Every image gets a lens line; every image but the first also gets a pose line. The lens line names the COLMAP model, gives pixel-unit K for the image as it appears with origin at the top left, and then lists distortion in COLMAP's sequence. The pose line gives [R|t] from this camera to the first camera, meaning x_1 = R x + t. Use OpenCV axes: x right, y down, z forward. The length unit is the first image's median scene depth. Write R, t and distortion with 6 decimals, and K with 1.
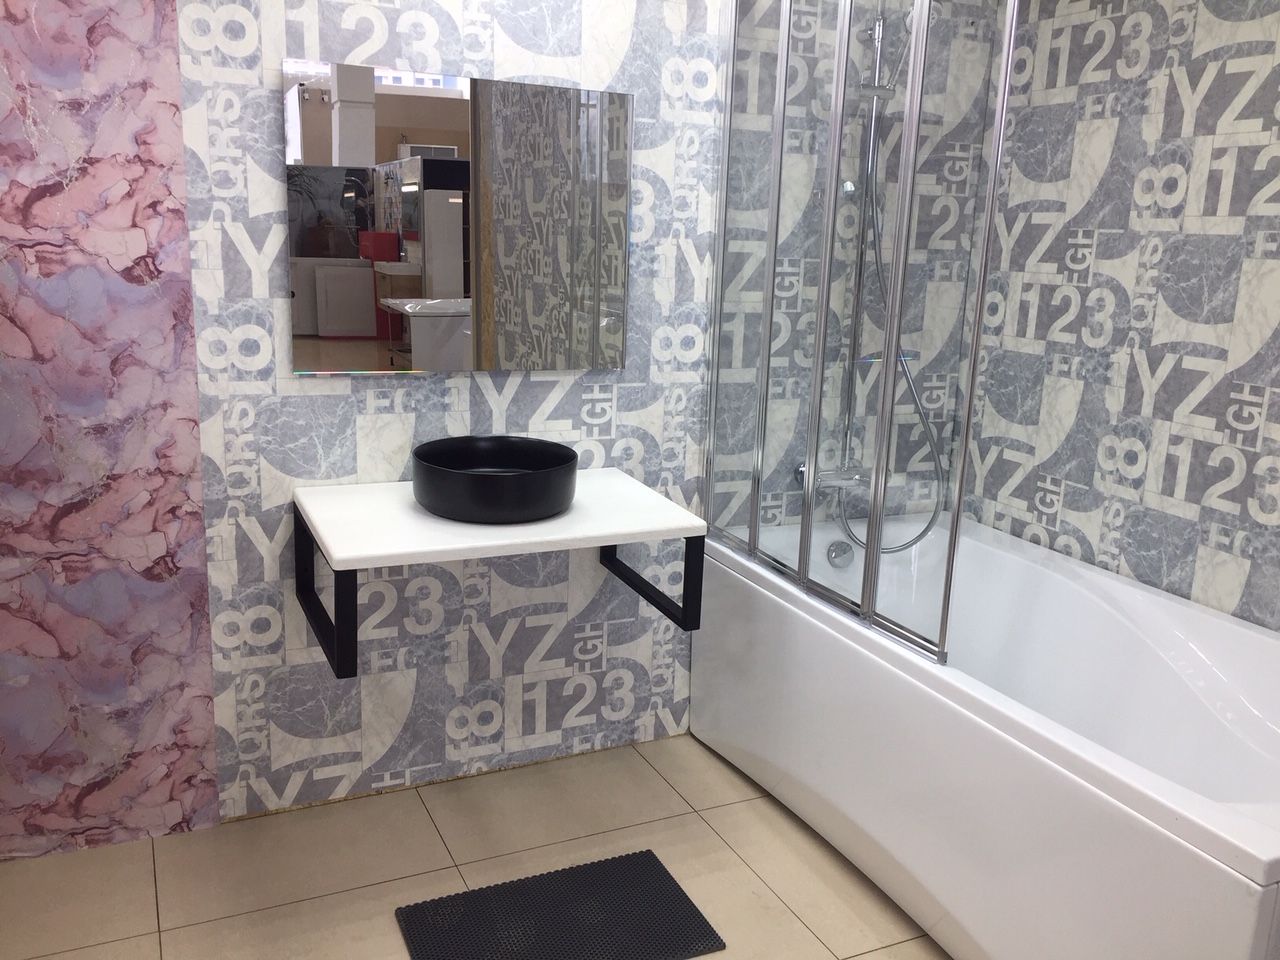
lens RADIAL K [[1080.1, 0, 643.6], [0, 1080.1, 489.5], [0, 0, 1]] dist [0.082380, -0.118637]
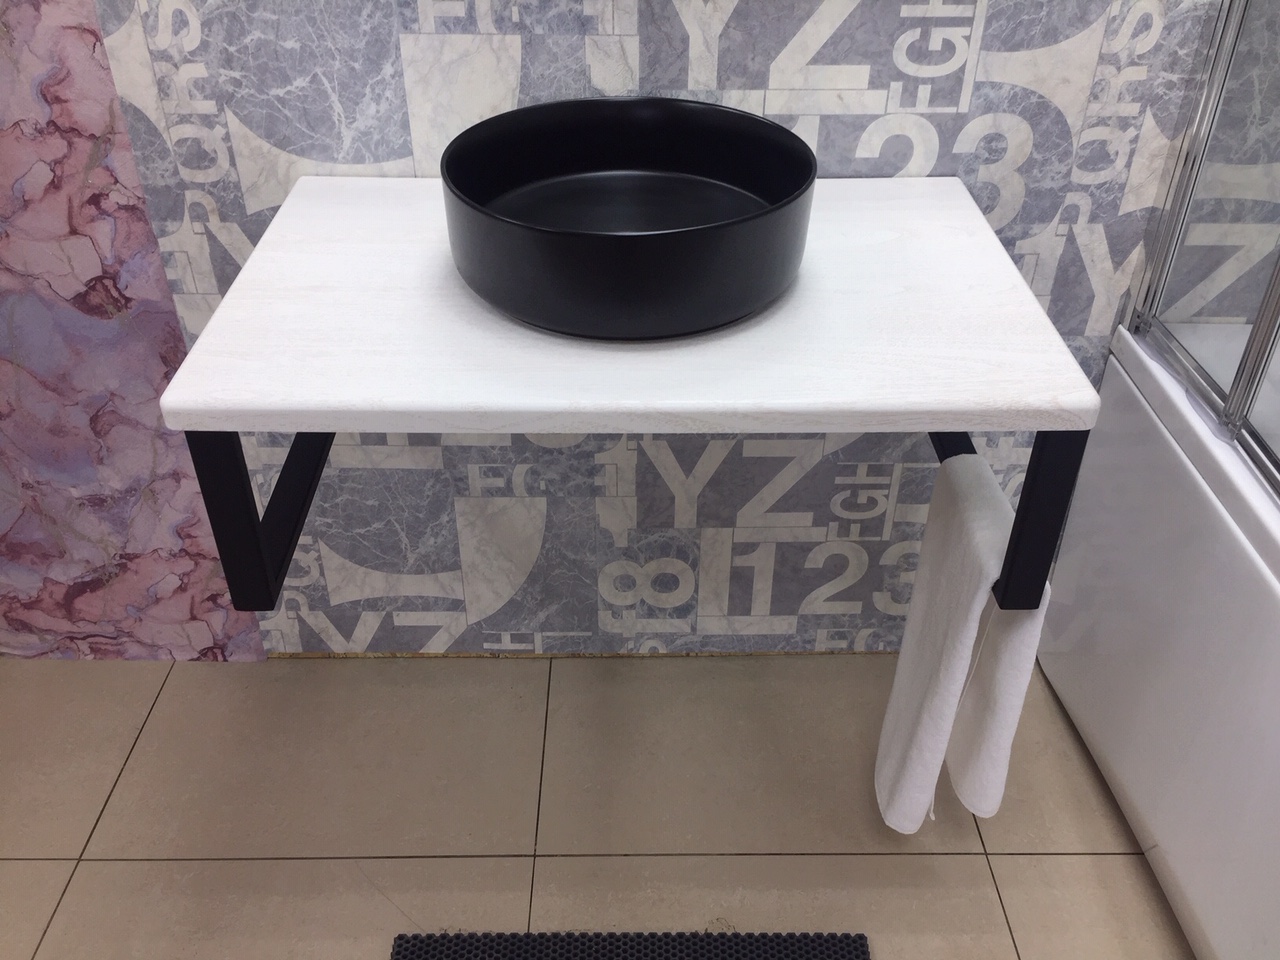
lens RADIAL K [[1080.1, 0, 644.9], [0, 1080.1, 477.1], [0, 0, 1]] dist [0.082380, -0.118637]
pose [[0.907623, 0.213344, -0.361531, 0.051672], [-0.071443, 0.927167, 0.367774, -0.067676], [0.413662, -0.307972, 0.856760, 0.527349]]
